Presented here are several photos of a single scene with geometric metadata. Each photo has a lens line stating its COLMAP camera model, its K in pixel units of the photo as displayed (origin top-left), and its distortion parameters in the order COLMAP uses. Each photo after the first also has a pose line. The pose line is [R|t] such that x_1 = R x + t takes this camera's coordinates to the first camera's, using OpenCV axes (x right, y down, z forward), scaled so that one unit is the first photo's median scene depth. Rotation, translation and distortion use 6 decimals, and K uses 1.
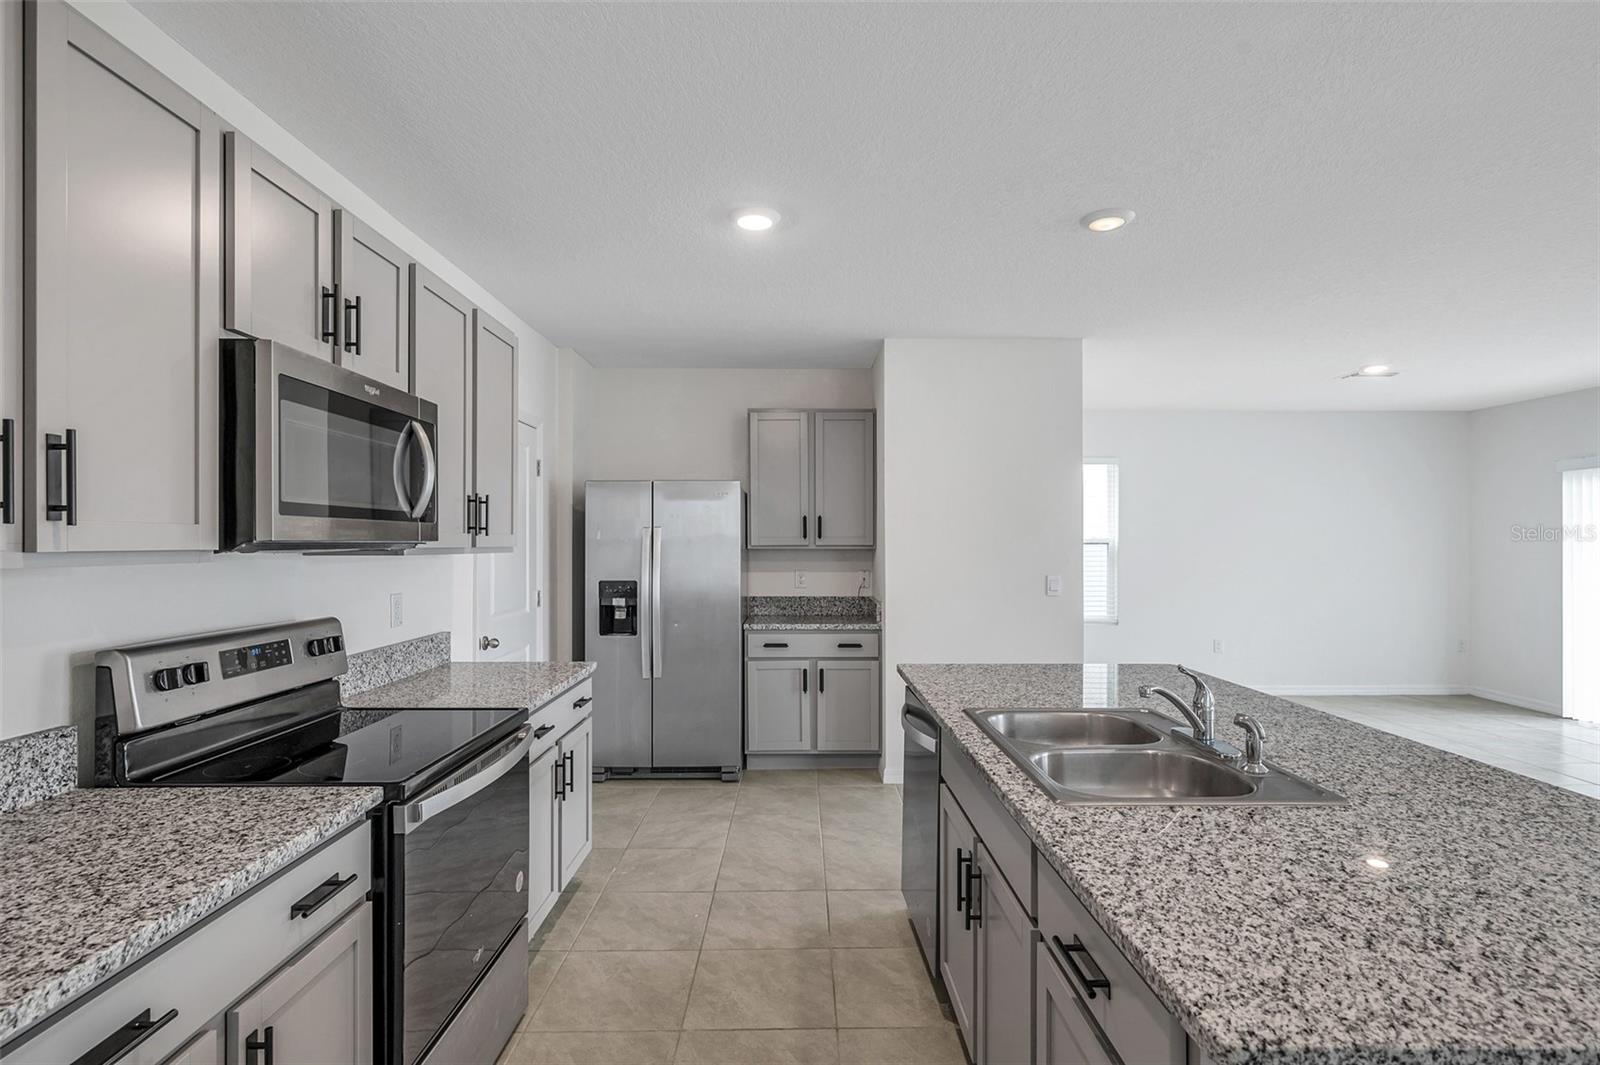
lens RADIAL K [[785.7, 0, 801.7], [0, 785.7, 540.2], [0, 0, 1]] dist [0.003910, -0.000446]
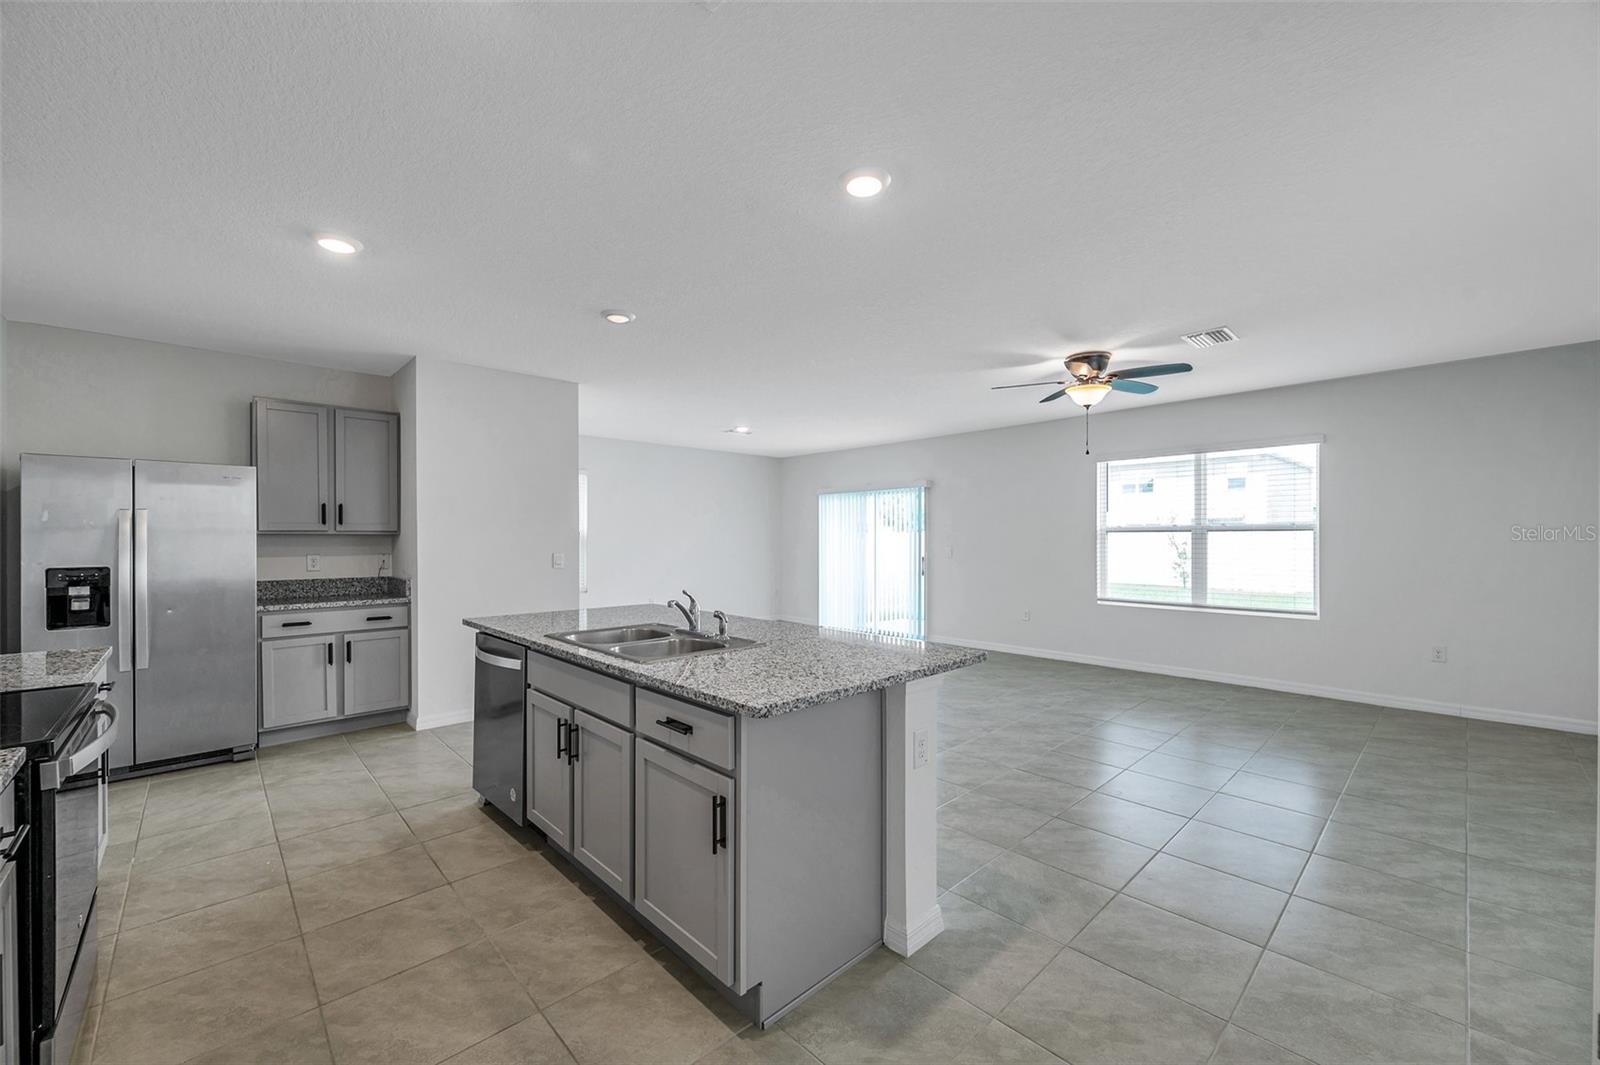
lens RADIAL K [[634.9, 0, 803.1], [0, 634.9, 538.7], [0, 0, 1]] dist [0.001459, -0.000722]
pose [[0.728734, -0.001502, 0.684795, -0.157128], [-0.001676, 0.999991, 0.003977, 0.017655], [-0.684795, -0.004046, 0.728724, -0.121407]]
